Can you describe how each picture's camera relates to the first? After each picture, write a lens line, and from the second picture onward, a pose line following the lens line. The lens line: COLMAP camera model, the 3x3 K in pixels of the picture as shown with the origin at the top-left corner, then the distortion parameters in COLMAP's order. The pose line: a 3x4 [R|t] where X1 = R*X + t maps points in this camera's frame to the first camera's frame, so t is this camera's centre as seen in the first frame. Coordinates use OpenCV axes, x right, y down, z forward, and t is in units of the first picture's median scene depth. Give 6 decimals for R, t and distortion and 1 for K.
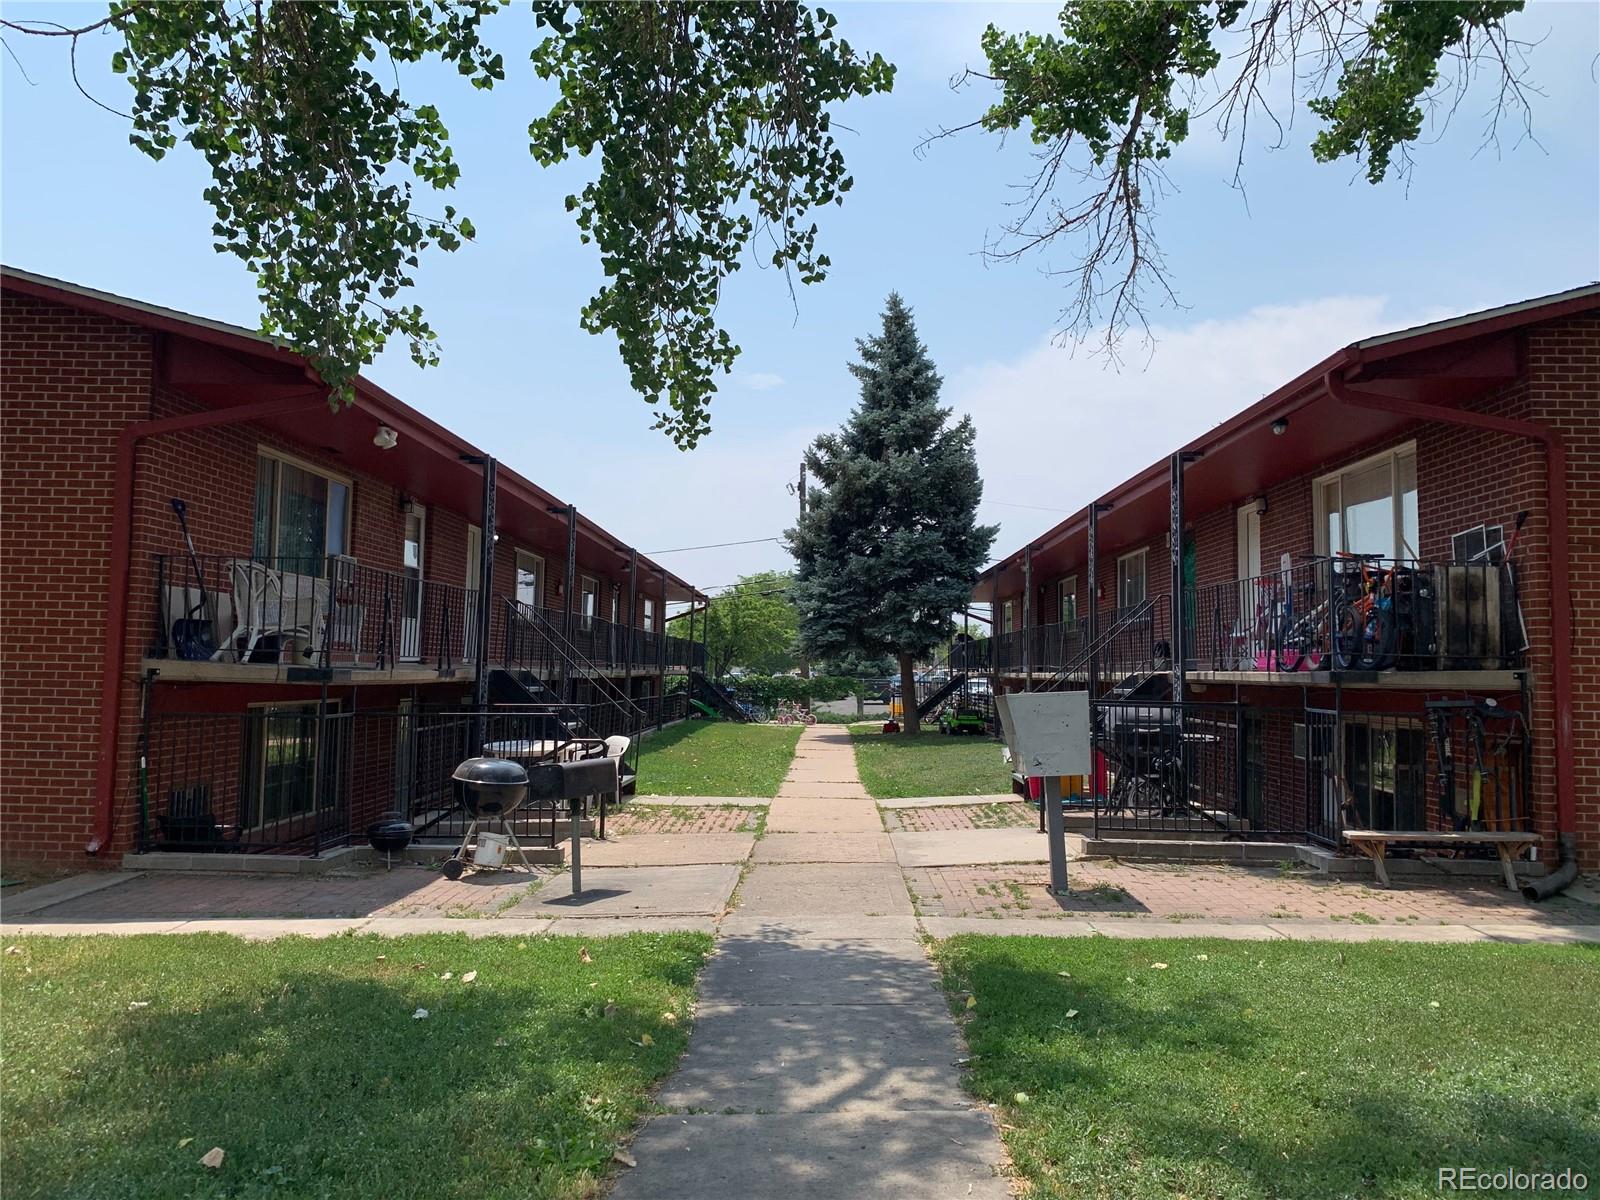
lens RADIAL K [[1231.7, 0, 800.0], [0, 1231.7, 600.0], [0, 0, 1]] dist [0.183870, -0.272383]
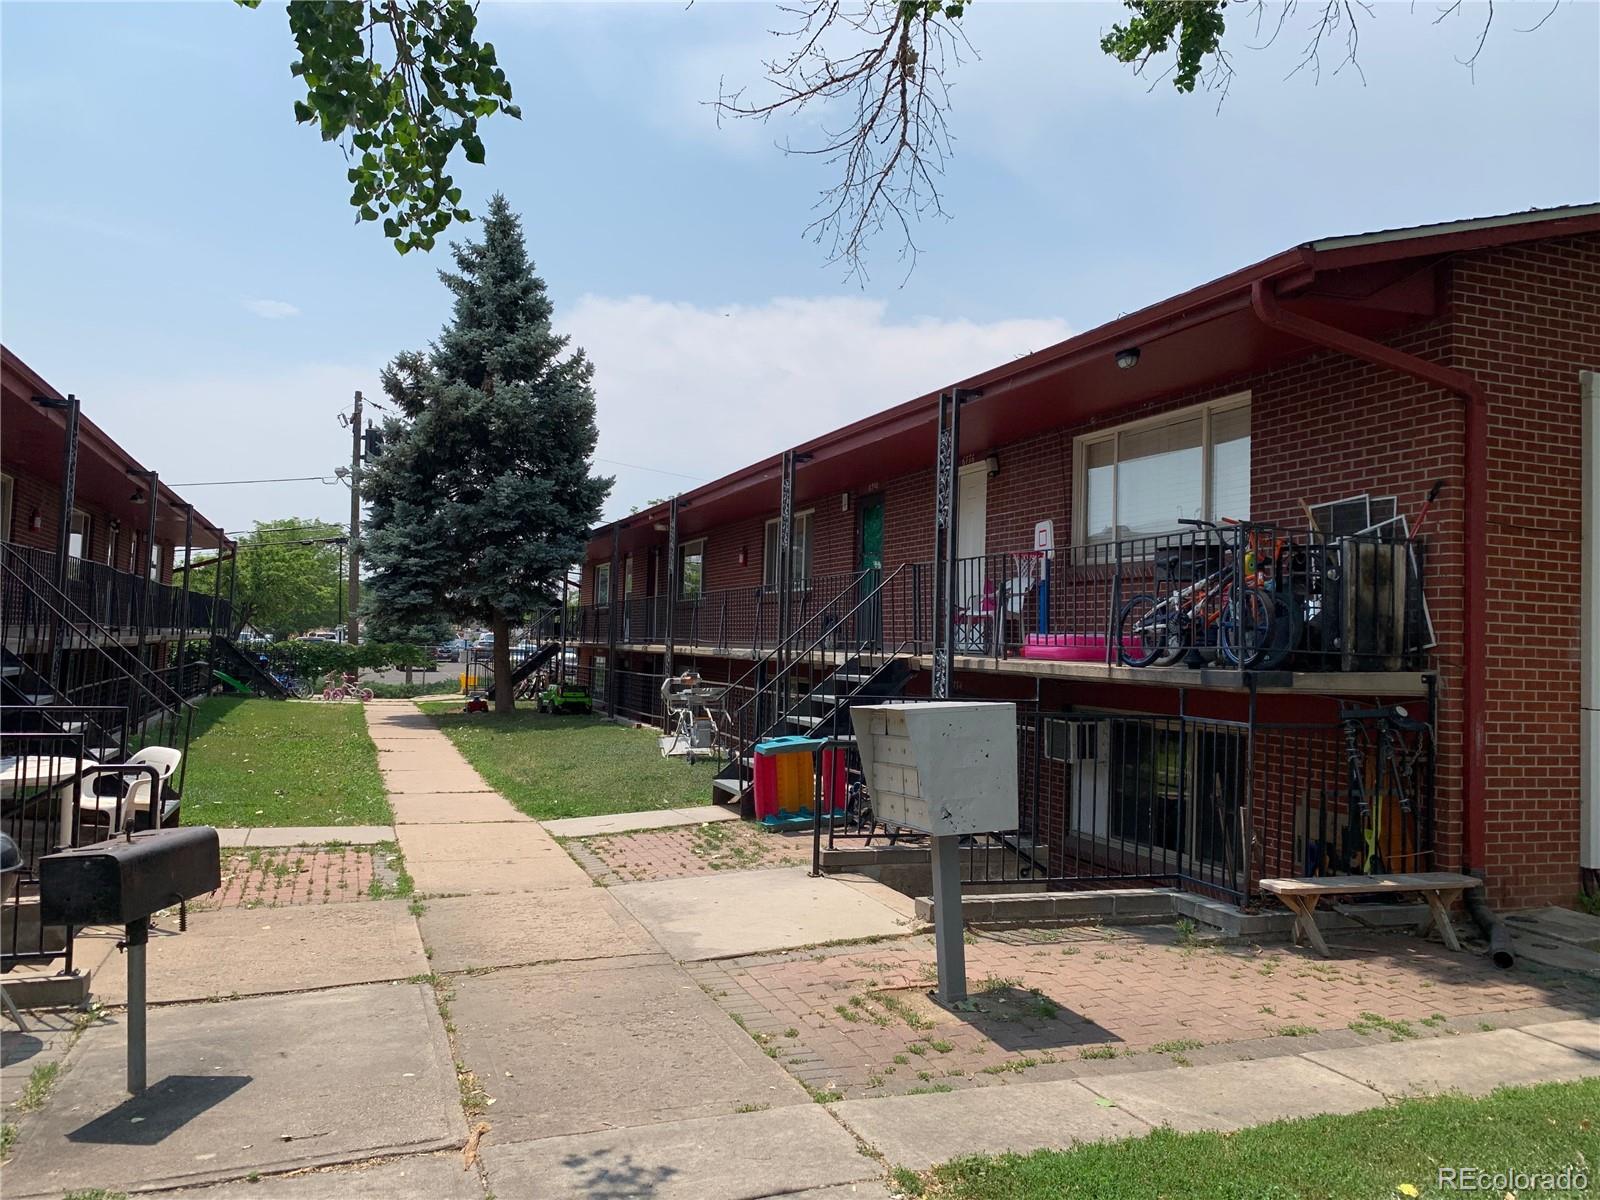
lens RADIAL K [[1240.4, 0, 800.0], [0, 1240.4, 600.0], [0, 0, 1]] dist [0.051403, -0.052363]
pose [[0.930860, 0.029295, 0.364199, -0.037688], [-0.040041, 0.998956, 0.021990, 0.002332], [-0.363175, -0.035052, 0.931061, 0.133698]]
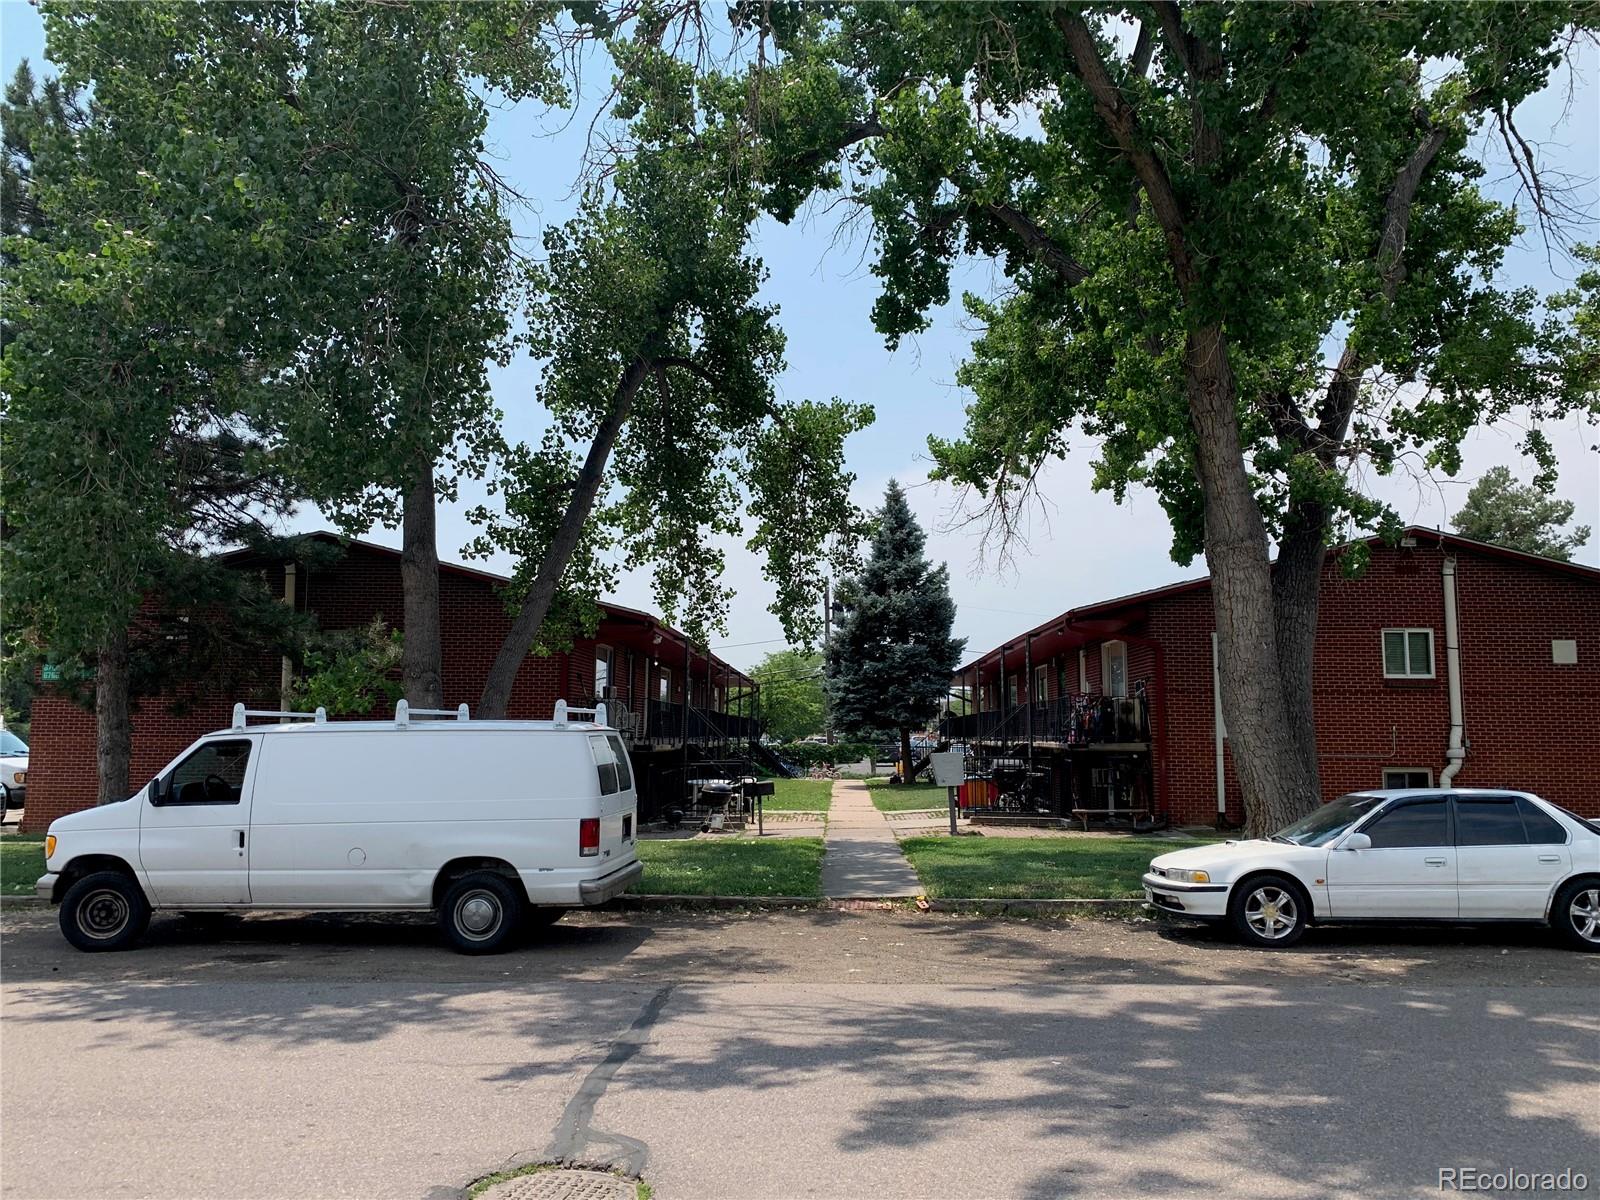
lens RADIAL K [[1231.7, 0, 800.0], [0, 1231.7, 600.0], [0, 0, 1]] dist [0.183870, -0.272383]
pose [[0.999907, -0.010560, -0.008649, -0.023394], [0.010098, 0.998605, -0.051819, -0.033537], [0.009184, 0.051727, 0.998619, -0.472101]]
